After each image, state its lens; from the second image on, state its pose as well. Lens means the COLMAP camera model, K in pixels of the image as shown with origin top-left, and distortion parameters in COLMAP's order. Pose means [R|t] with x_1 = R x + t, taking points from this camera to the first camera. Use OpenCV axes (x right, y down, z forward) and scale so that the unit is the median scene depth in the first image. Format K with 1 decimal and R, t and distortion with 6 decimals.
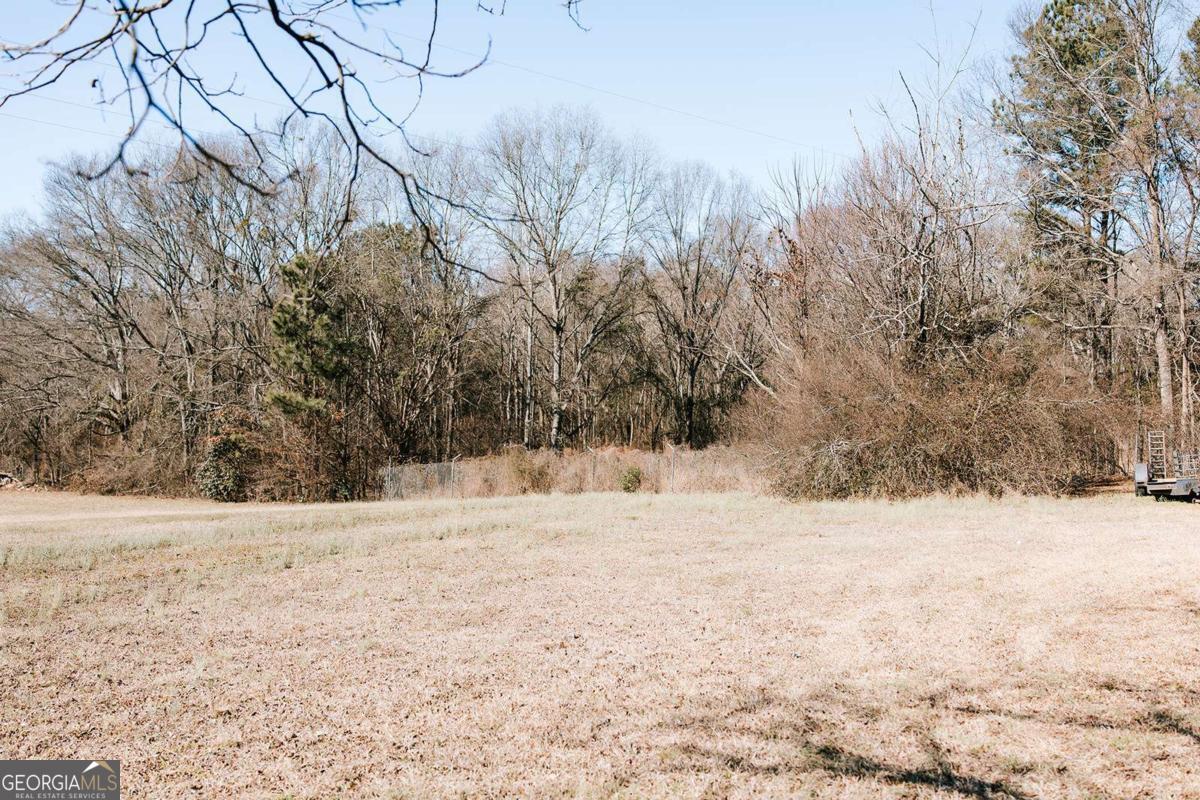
lens RADIAL K [[1138.1, 0, 605.2], [0, 1138.1, 396.6], [0, 0, 1]] dist [0.014115, -0.026973]
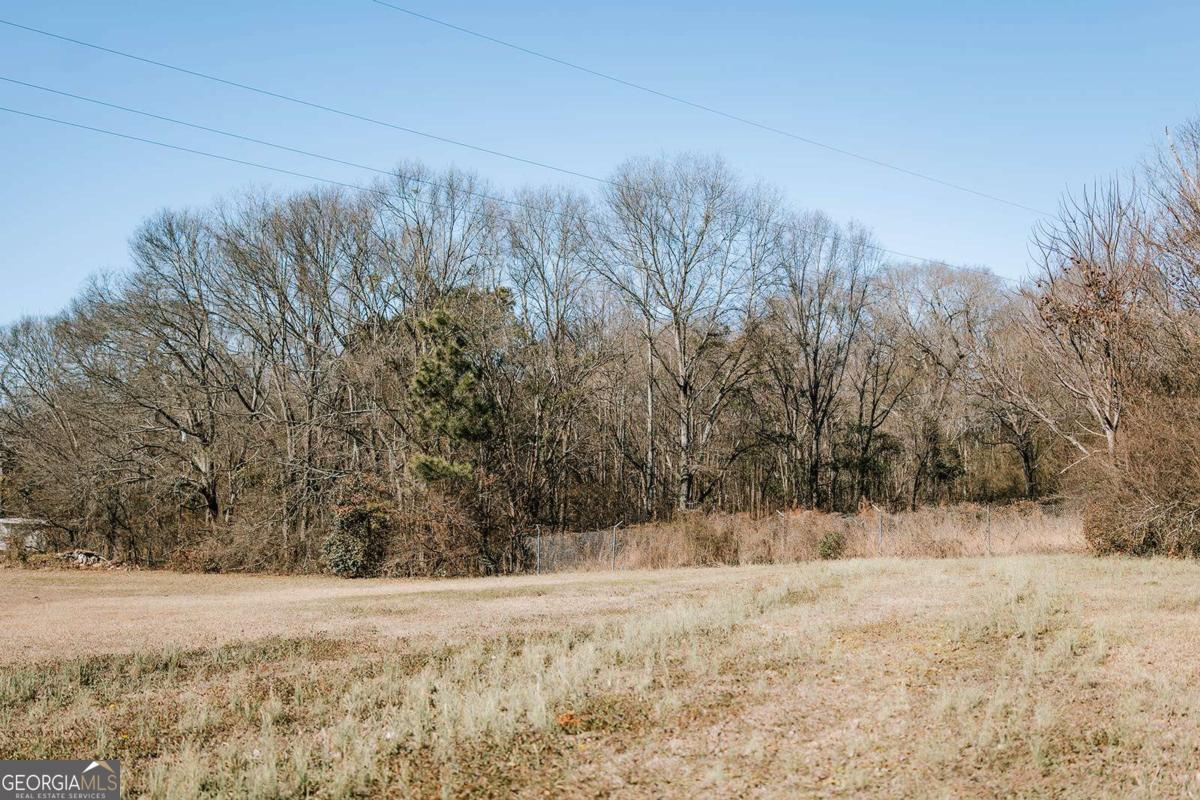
lens RADIAL K [[1138.1, 0, 605.2], [0, 1138.1, 396.6], [0, 0, 1]] dist [0.014115, -0.026973]
pose [[0.999720, -0.013423, 0.019502, -0.147789], [0.014633, 0.997886, -0.063326, 0.007275], [-0.018610, 0.063594, 0.997802, 0.071425]]
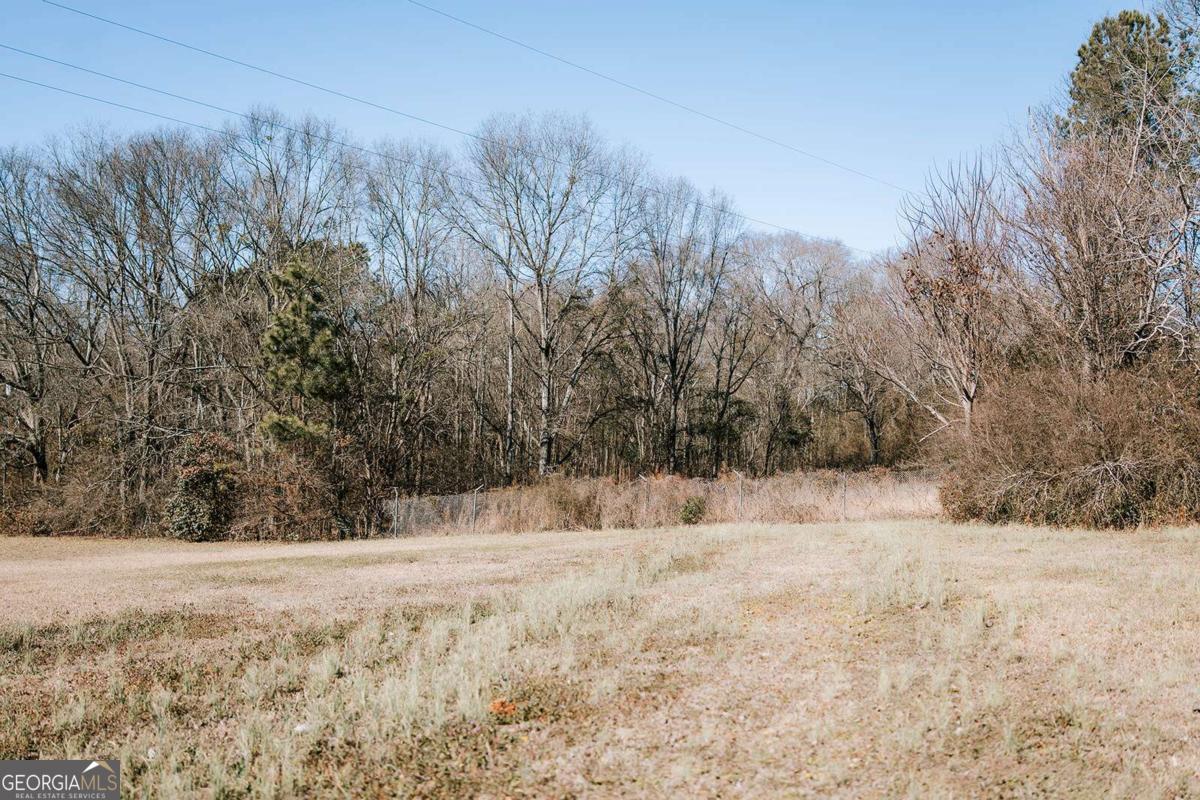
lens RADIAL K [[1138.1, 0, 605.2], [0, 1138.1, 396.6], [0, 0, 1]] dist [0.014115, -0.026973]
pose [[0.988582, 0.003603, 0.150641, -0.157750], [0.000851, 0.999565, -0.029494, 0.006655], [-0.150682, 0.029285, 0.988148, 0.083377]]
